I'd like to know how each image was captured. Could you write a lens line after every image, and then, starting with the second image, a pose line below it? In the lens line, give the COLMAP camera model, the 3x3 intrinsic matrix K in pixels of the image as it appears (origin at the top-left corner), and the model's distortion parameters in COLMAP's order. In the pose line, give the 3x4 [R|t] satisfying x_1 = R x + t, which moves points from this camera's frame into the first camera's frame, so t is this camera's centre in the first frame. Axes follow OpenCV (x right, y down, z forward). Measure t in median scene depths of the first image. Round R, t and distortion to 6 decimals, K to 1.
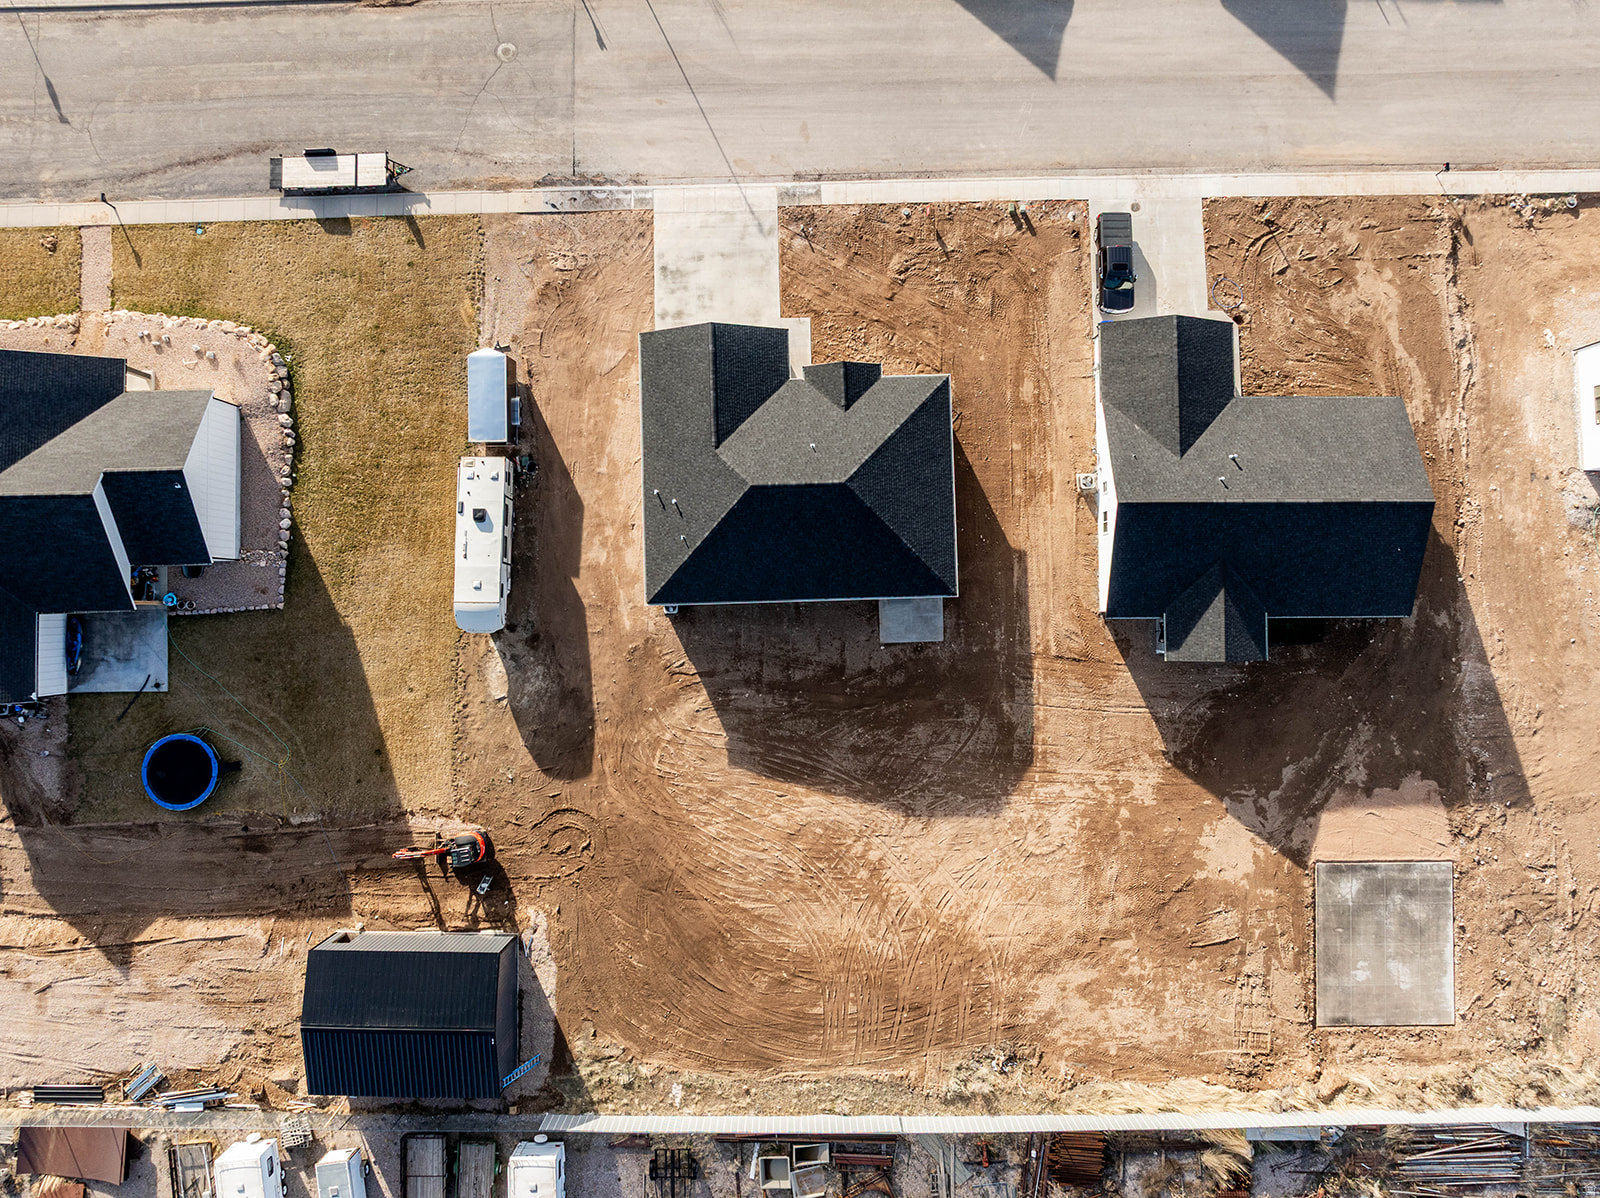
lens RADIAL K [[1191.6, 0, 814.5], [0, 1191.6, 540.8], [0, 0, 1]] dist [-0.026566, -0.024695]
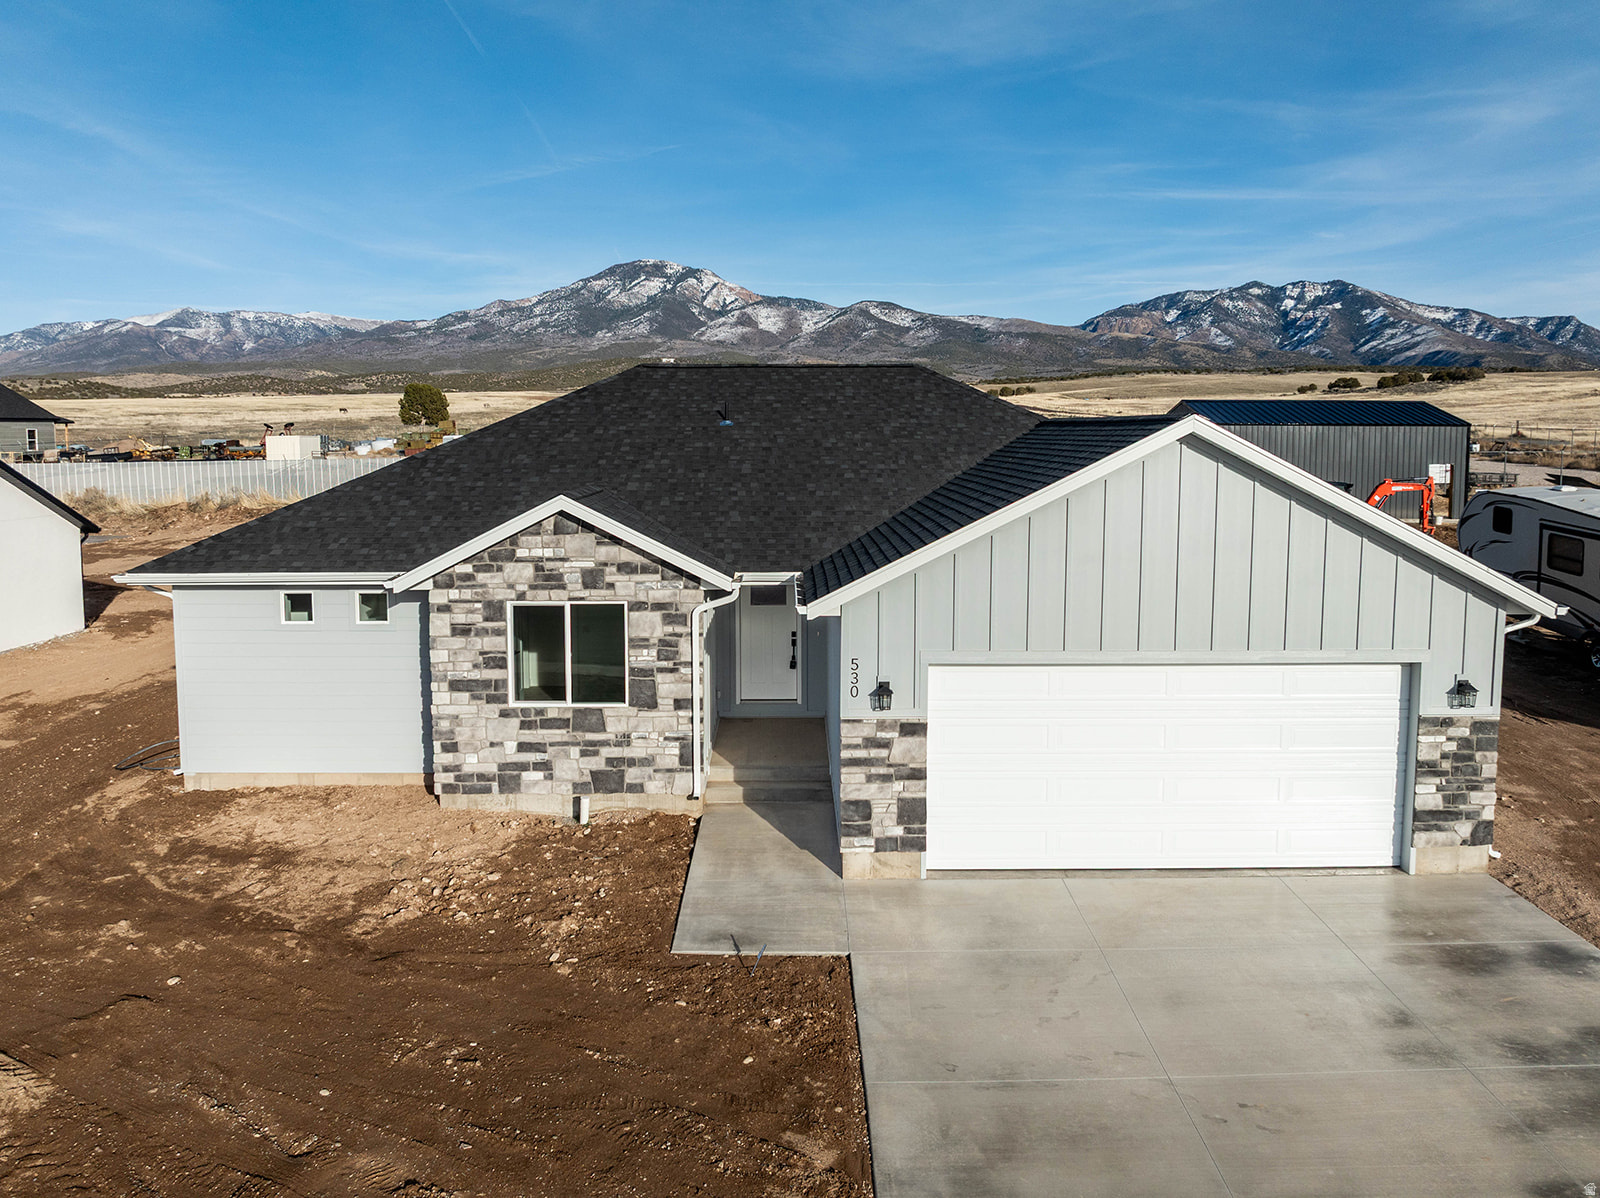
lens RADIAL K [[1191.6, 0, 814.5], [0, 1191.6, 540.8], [0, 0, 1]] dist [-0.026566, -0.024695]
pose [[-0.999933, -0.007977, 0.008343, -0.025134], [0.008504, -0.020302, 0.999758, -0.360252], [-0.007806, 0.999762, 0.020368, 0.964231]]
